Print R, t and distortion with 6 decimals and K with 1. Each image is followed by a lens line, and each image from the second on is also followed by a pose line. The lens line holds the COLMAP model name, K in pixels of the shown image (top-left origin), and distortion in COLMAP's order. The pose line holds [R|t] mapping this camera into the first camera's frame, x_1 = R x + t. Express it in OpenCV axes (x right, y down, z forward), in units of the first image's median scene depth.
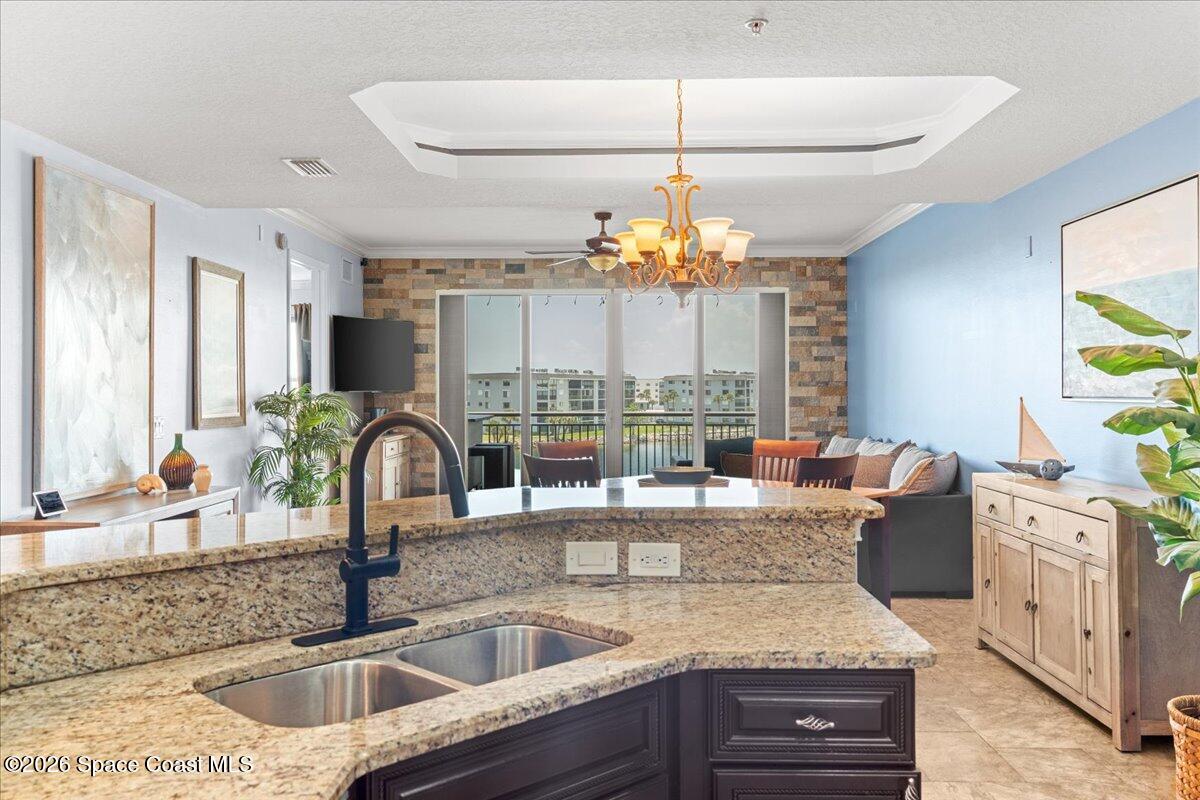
lens RADIAL K [[975.2, 0, 595.0], [0, 975.2, 376.4], [0, 0, 1]] dist [0.024493, 0.002080]
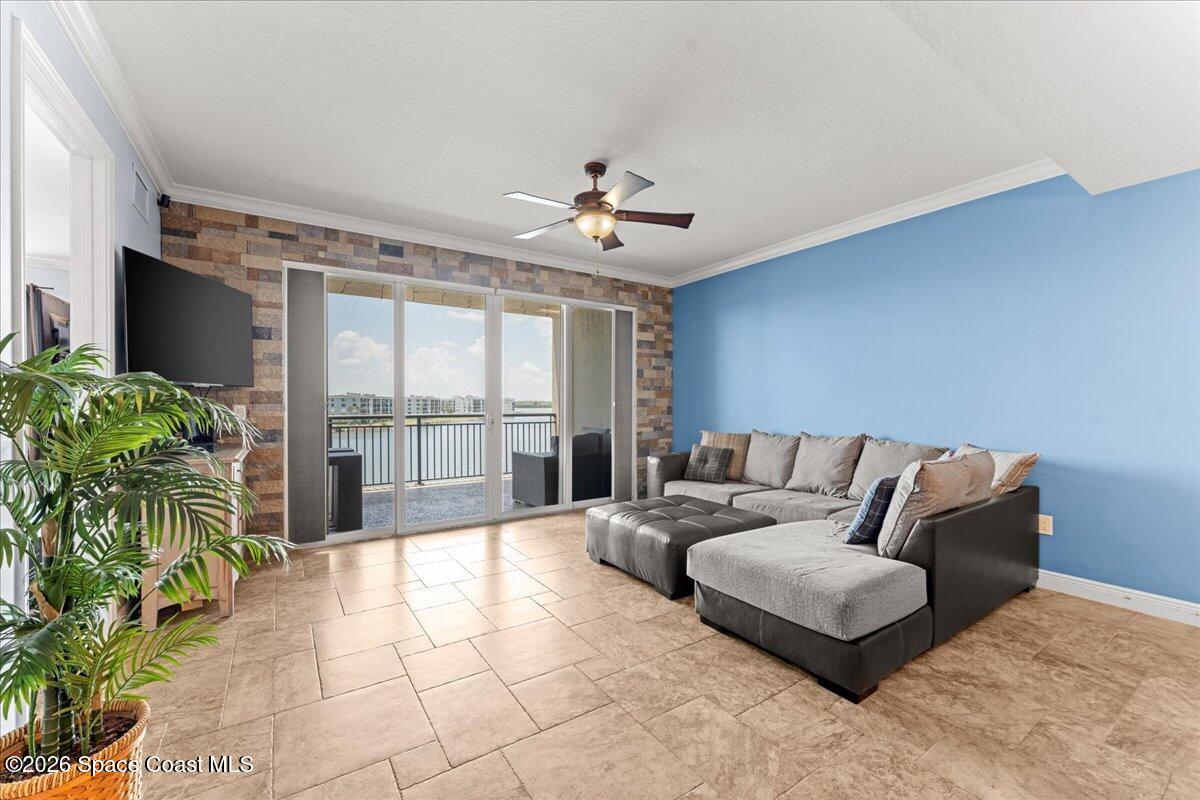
lens RADIAL K [[475.0, 0, 593.7], [0, 475.0, 405.1], [0, 0, 1]] dist [-0.007078, -0.000842]
pose [[0.820247, -0.001308, 0.572008, -0.176660], [-0.007864, 0.999877, 0.013563, 0.021207], [-0.571956, -0.015623, 0.820136, 0.544803]]
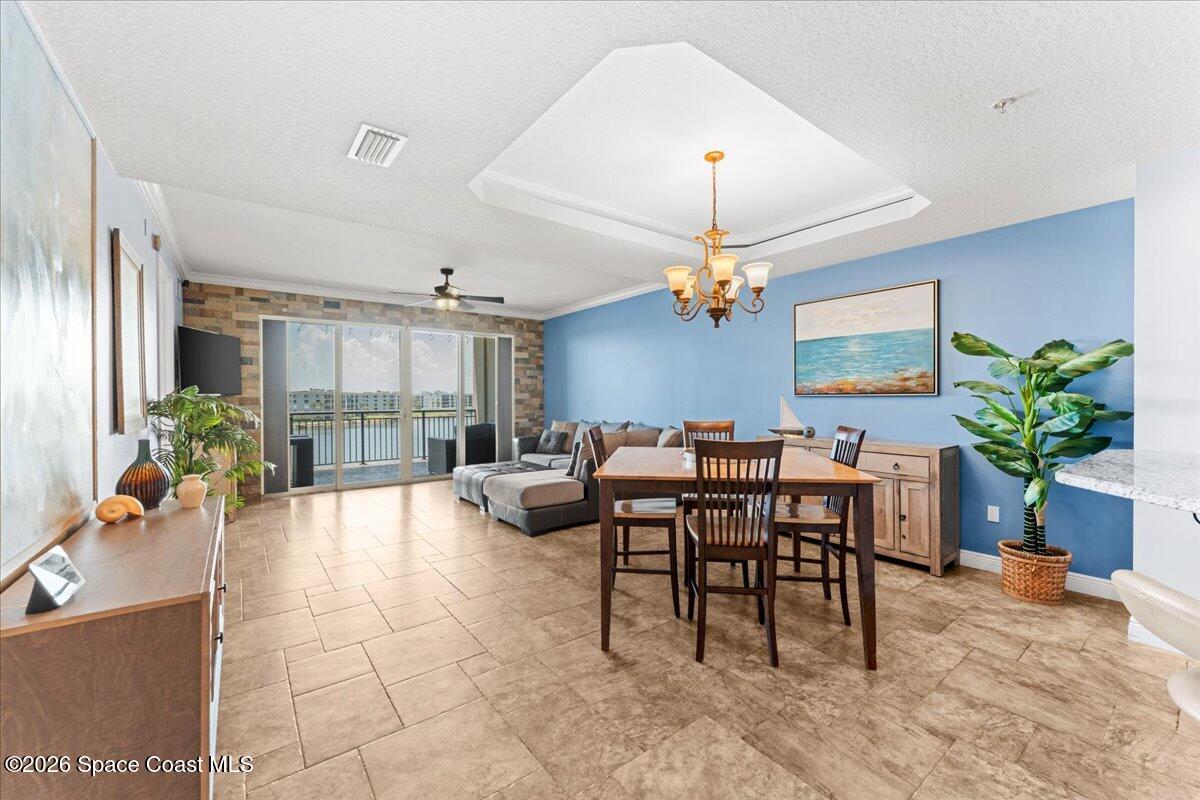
lens RADIAL K [[475.0, 0, 600.8], [0, 475.0, 401.3], [0, 0, 1]] dist [-0.007078, -0.000842]
pose [[0.777804, -0.006755, 0.628470, -0.205386], [-0.004407, 0.999859, 0.016201, 0.010931], [-0.628491, -0.015371, 0.777665, 0.253162]]
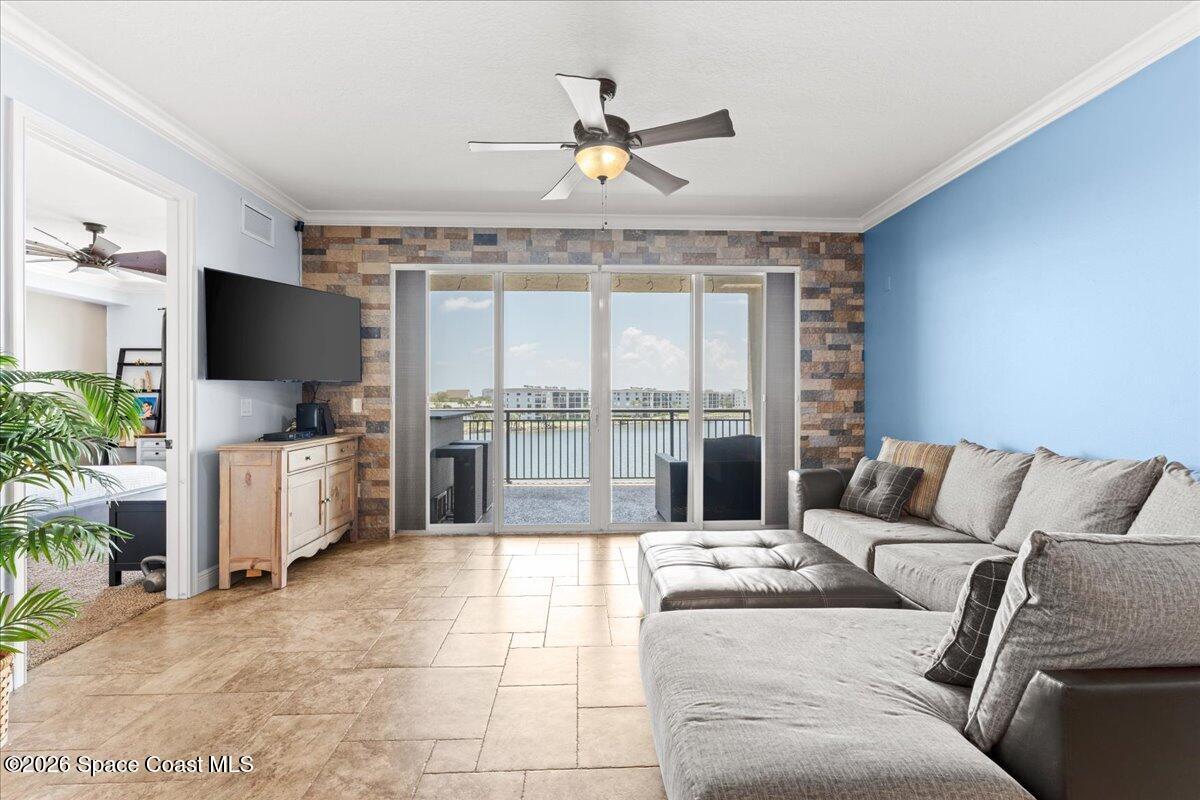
lens RADIAL K [[517.7, 0, 605.0], [0, 517.7, 394.8], [0, 0, 1]] dist [0.000449, -0.000547]
pose [[0.997277, 0.000965, 0.073736, -0.011030], [-0.001544, 0.999968, 0.007806, 0.021189], [-0.073726, -0.007899, 0.997247, 0.541249]]
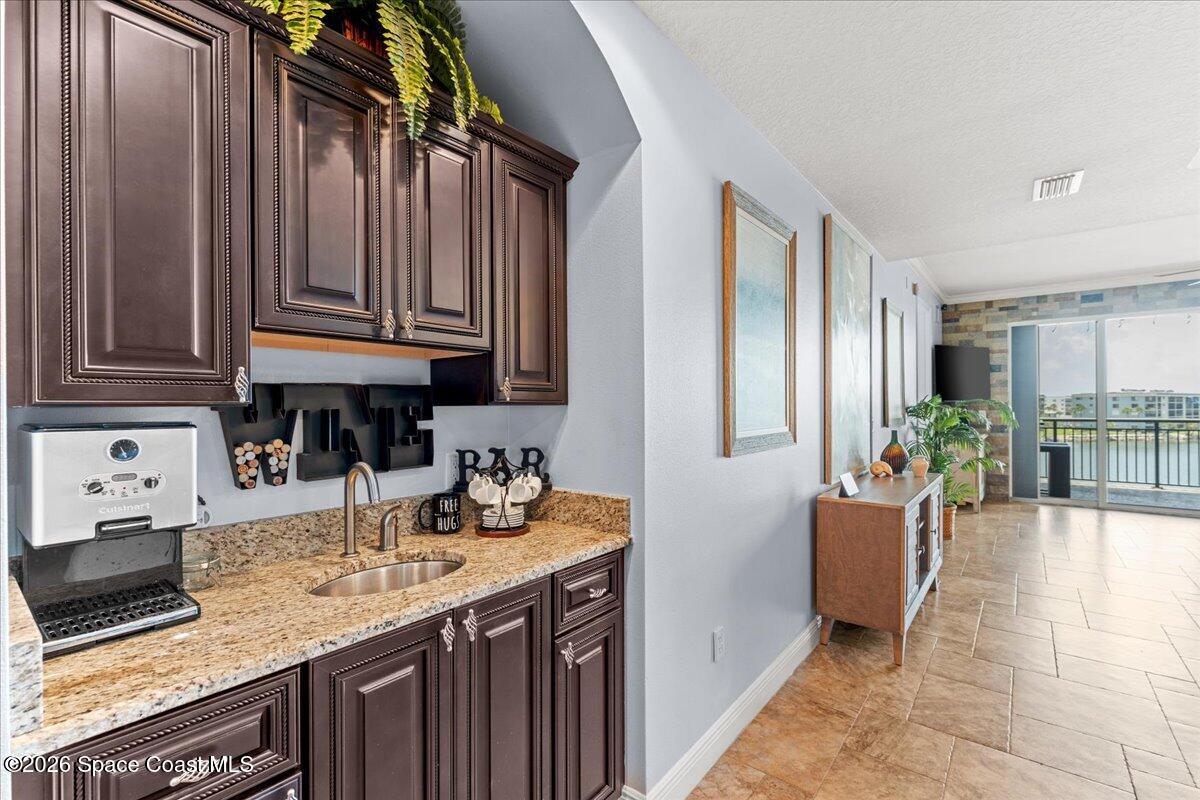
lens RADIAL K [[517.7, 0, 610.6], [0, 517.7, 403.6], [0, 0, 1]] dist [0.000449, -0.000547]
pose [[0.794884, -0.003109, -0.606754, -0.166626], [0.010186, 0.999914, 0.008220, 0.007877], [0.606676, -0.012714, 0.794847, 0.131601]]
